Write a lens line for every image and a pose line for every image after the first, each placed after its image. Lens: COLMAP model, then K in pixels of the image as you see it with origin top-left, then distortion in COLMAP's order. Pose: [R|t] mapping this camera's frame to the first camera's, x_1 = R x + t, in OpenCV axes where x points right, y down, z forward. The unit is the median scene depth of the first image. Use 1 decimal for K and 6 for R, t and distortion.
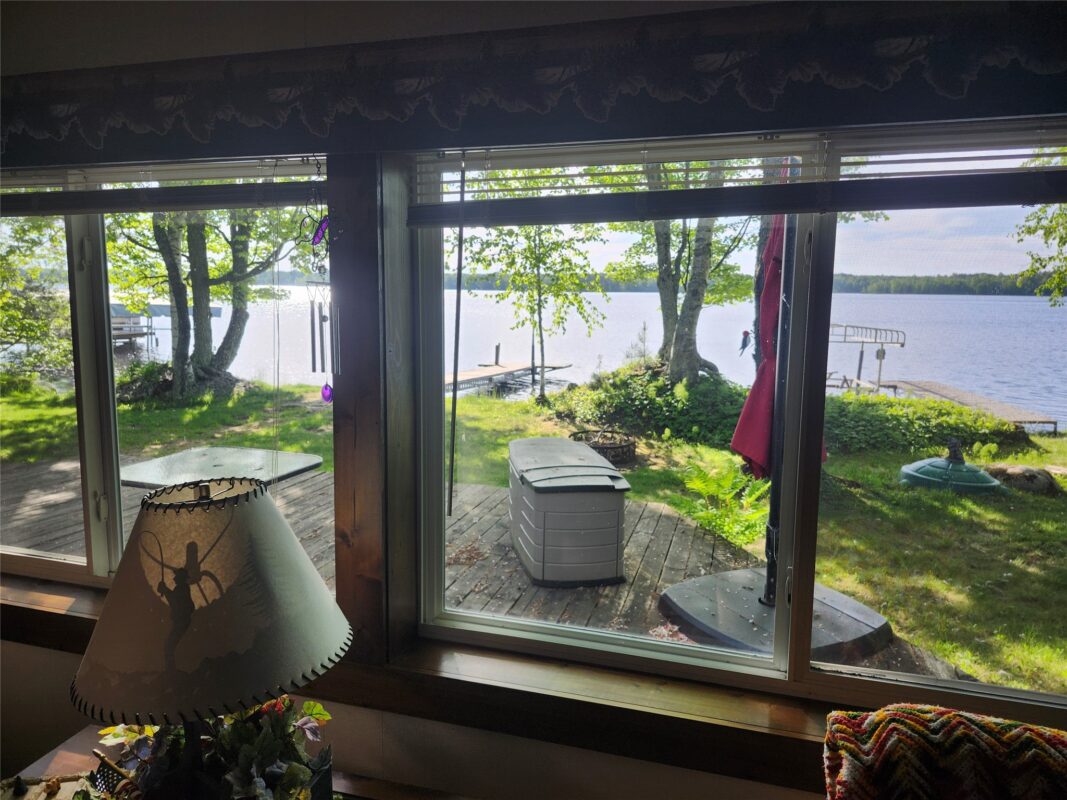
lens RADIAL K [[721.9, 0, 533.5], [0, 721.9, 400.0], [0, 0, 1]] dist [0.029857, -0.004039]
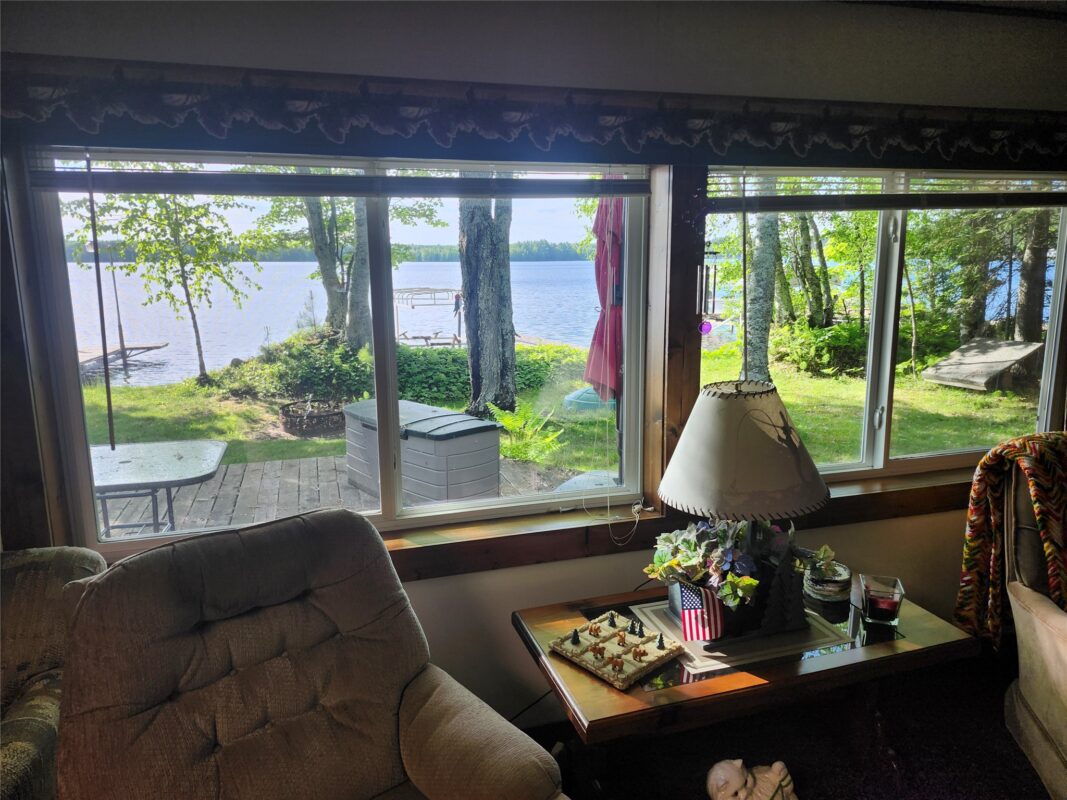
lens RADIAL K [[721.9, 0, 533.5], [0, 721.9, 400.0], [0, 0, 1]] dist [0.029857, -0.004039]
pose [[0.818301, -0.121844, 0.561727, -0.181216], [0.097664, 0.992537, 0.073018, -0.001138], [-0.566432, -0.004890, 0.824094, -0.006401]]
